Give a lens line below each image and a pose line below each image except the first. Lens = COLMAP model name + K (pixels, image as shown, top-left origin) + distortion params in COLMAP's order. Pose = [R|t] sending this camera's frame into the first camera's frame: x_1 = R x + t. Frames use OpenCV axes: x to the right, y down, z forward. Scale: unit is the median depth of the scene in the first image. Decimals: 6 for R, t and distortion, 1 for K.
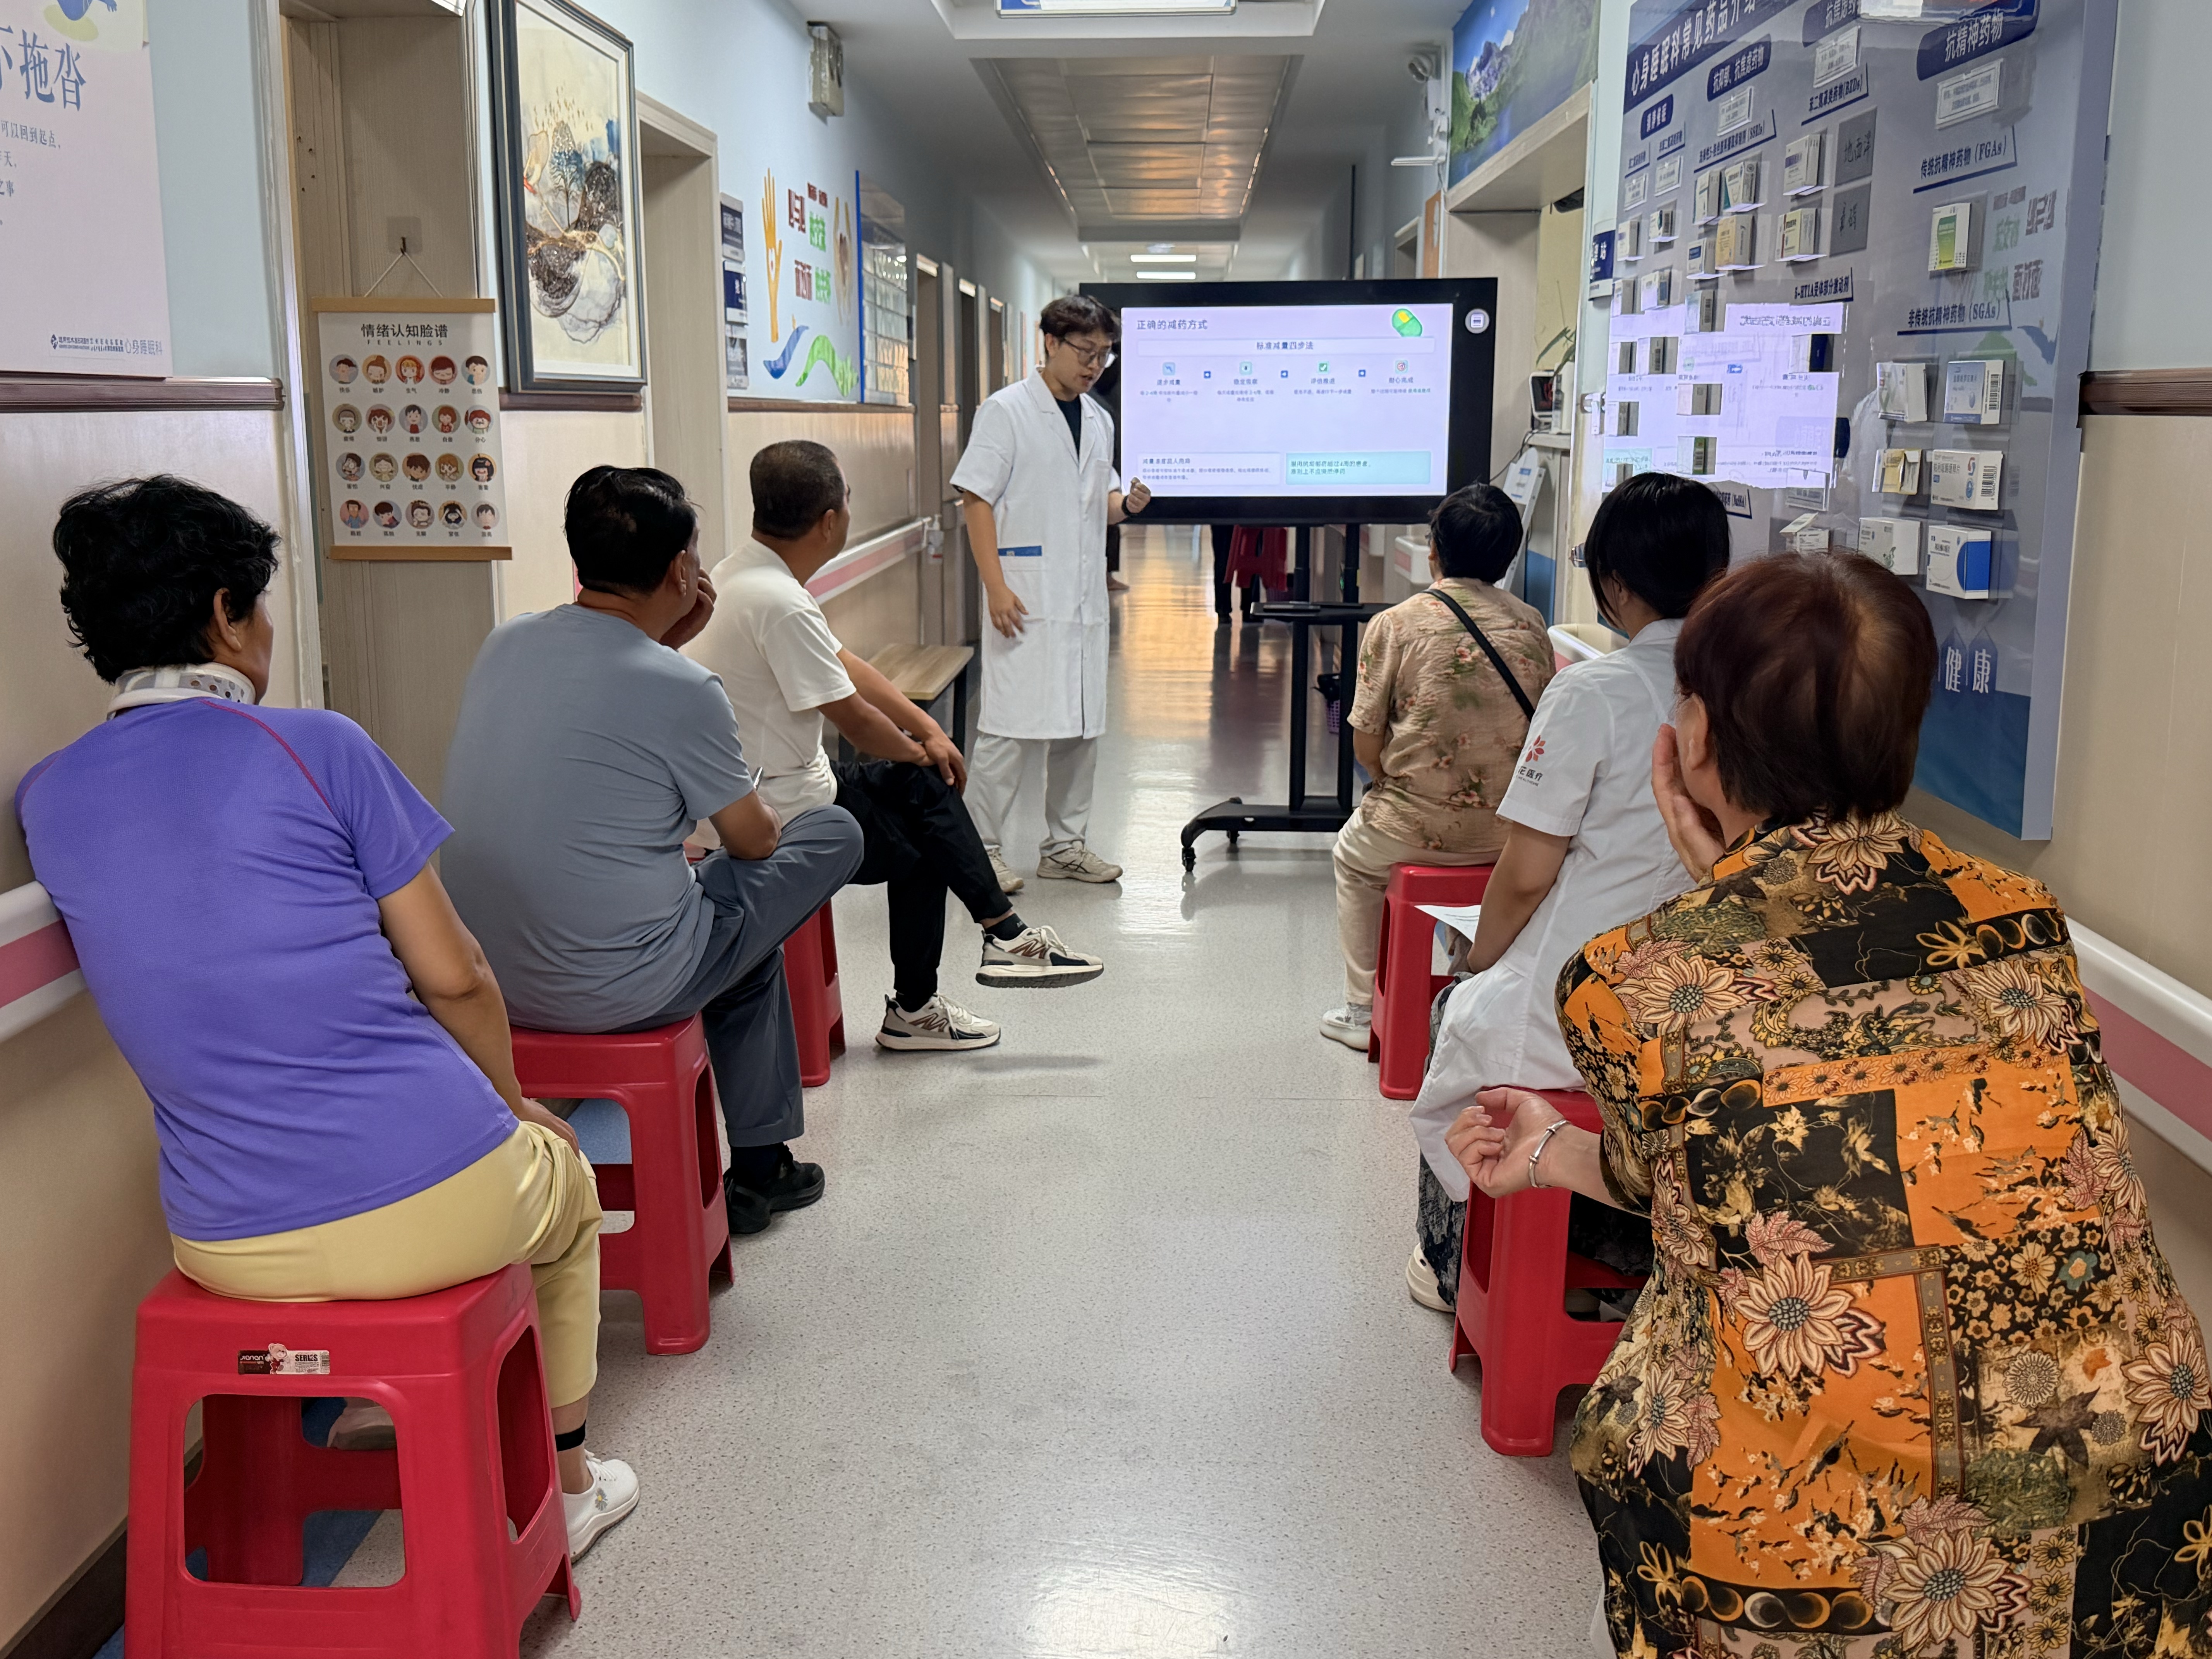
lens RADIAL K [[2059.0, 0, 1102.7], [0, 2059.0, 841.4], [0, 0, 1]] dist [-0.002009, 0.000000]
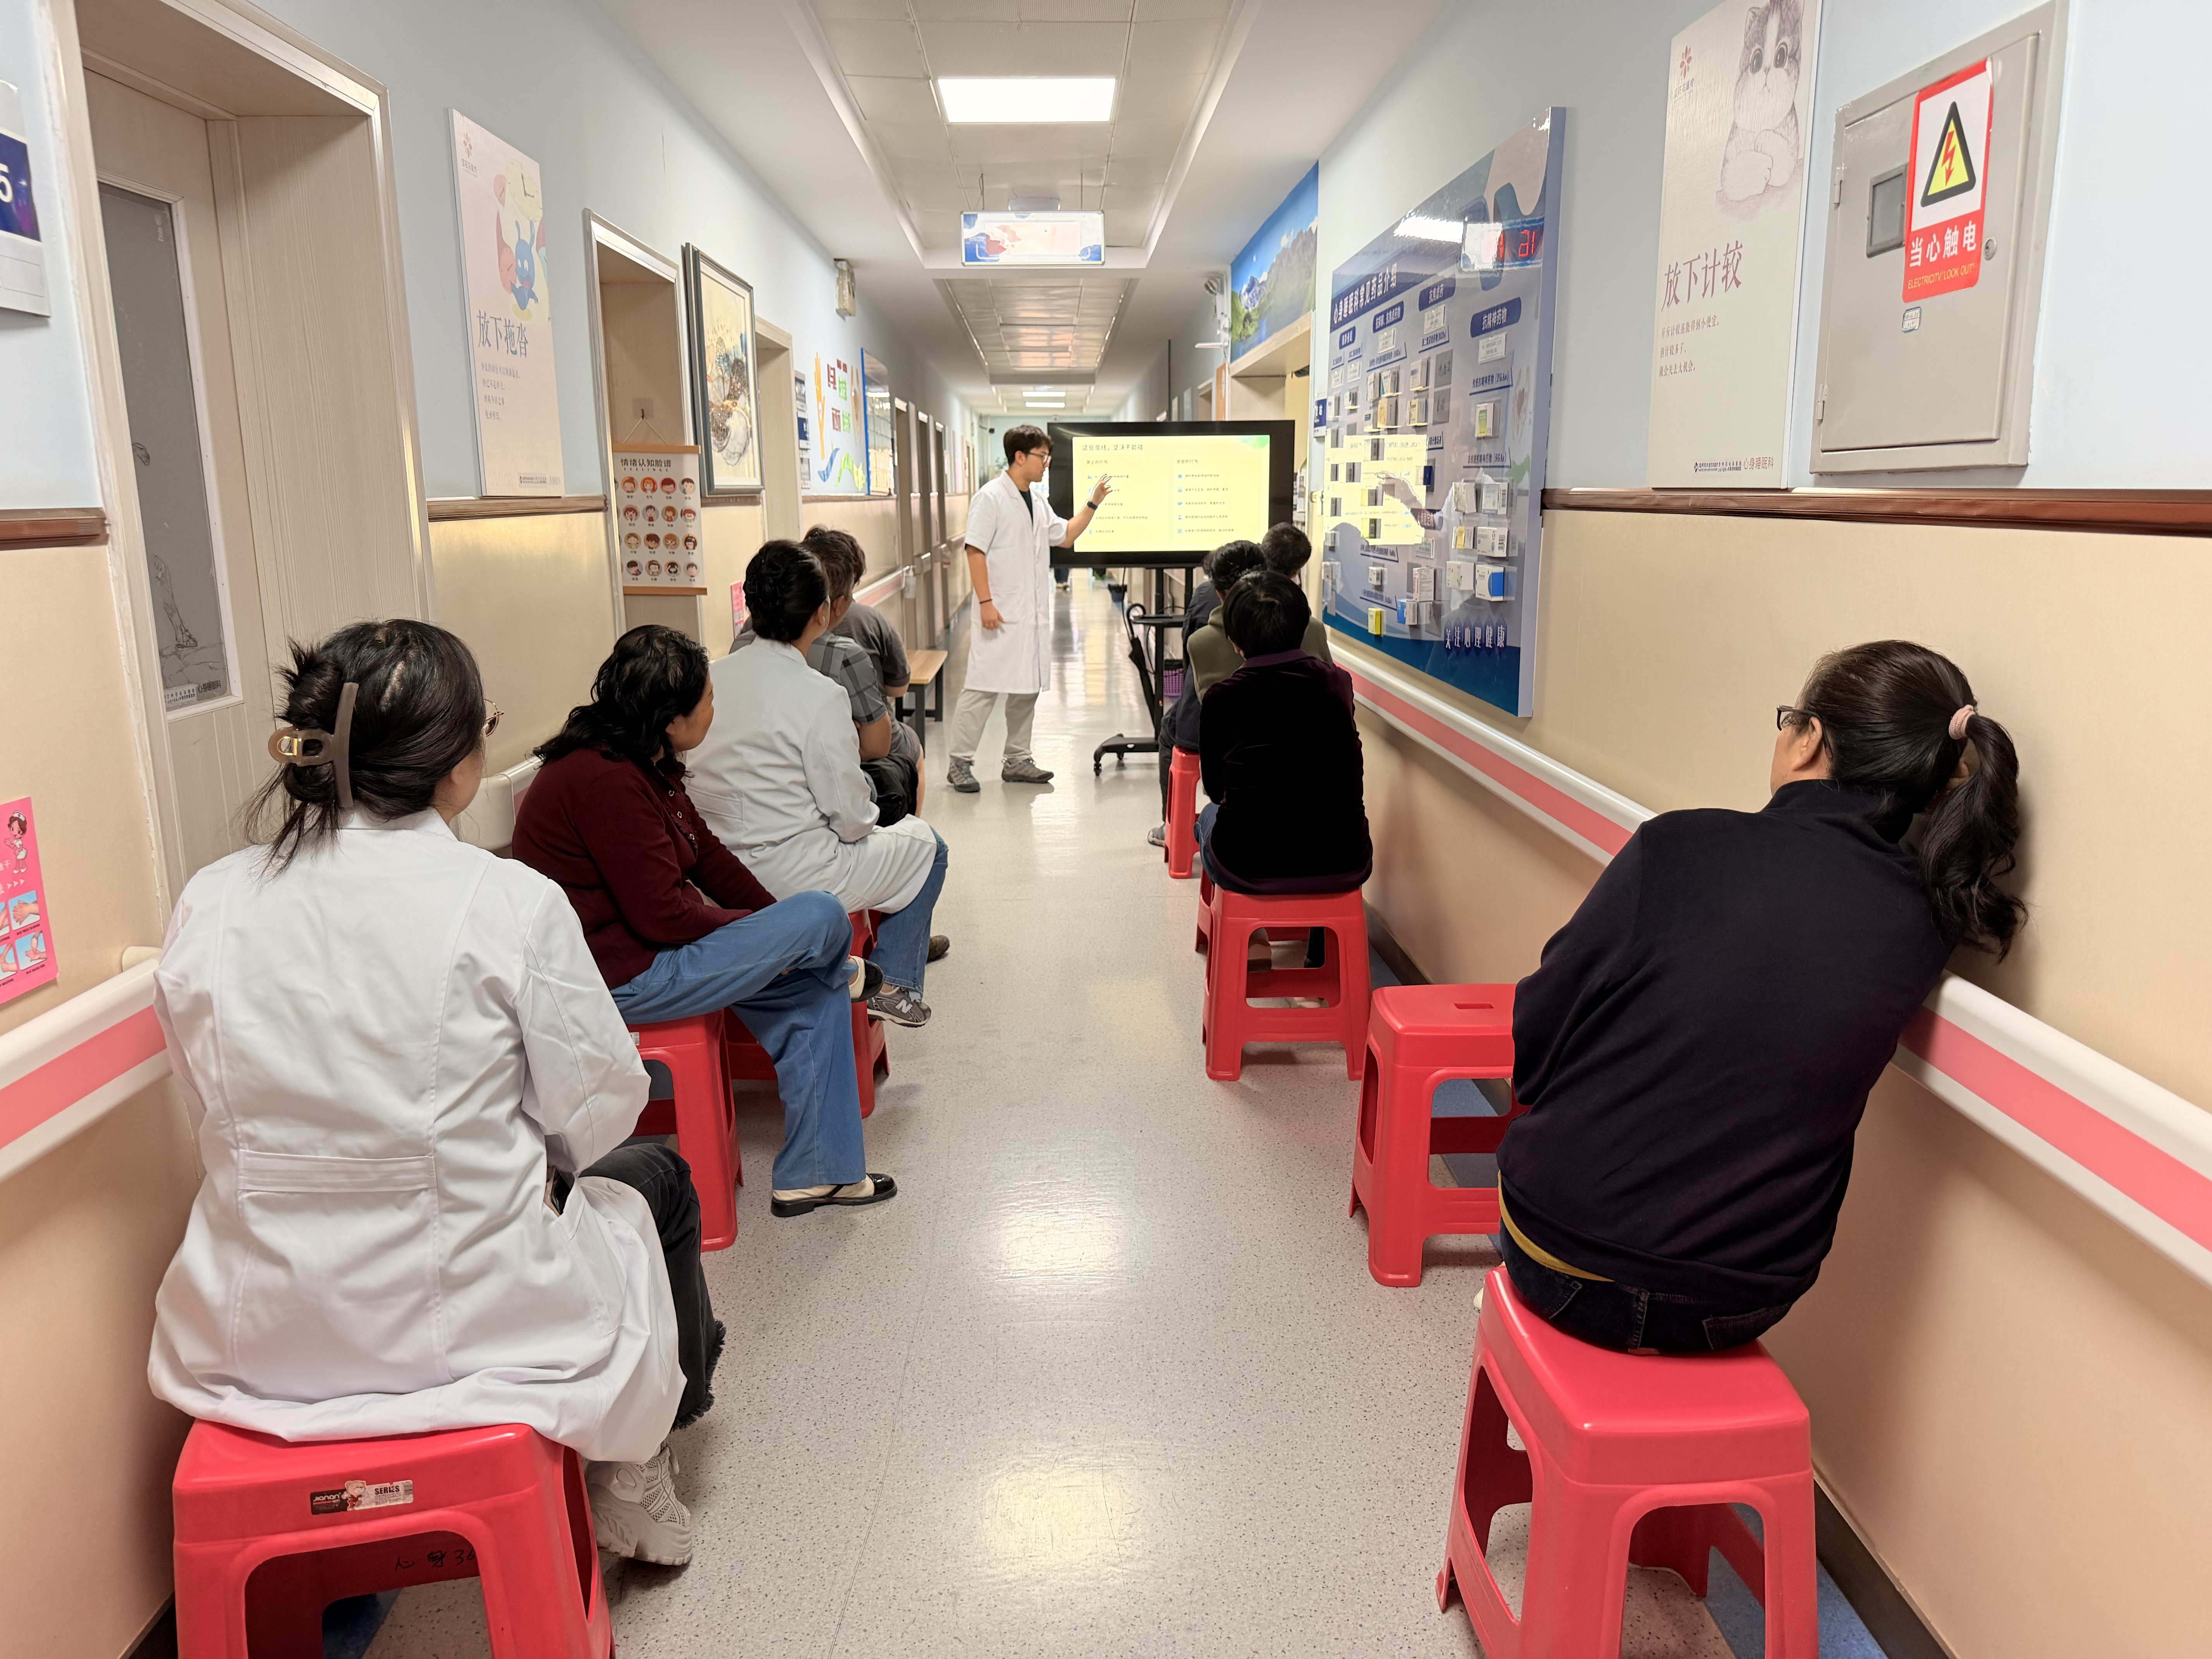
lens RADIAL K [[1565.2, 0, 1113.9], [0, 1565.2, 825.0], [0, 0, 1]] dist [0.036941, 0.001582]
pose [[0.995635, -0.027245, 0.089264, -0.067254], [0.026408, 0.999596, 0.010552, 0.052942], [-0.089515, -0.008149, 0.995952, -0.351290]]
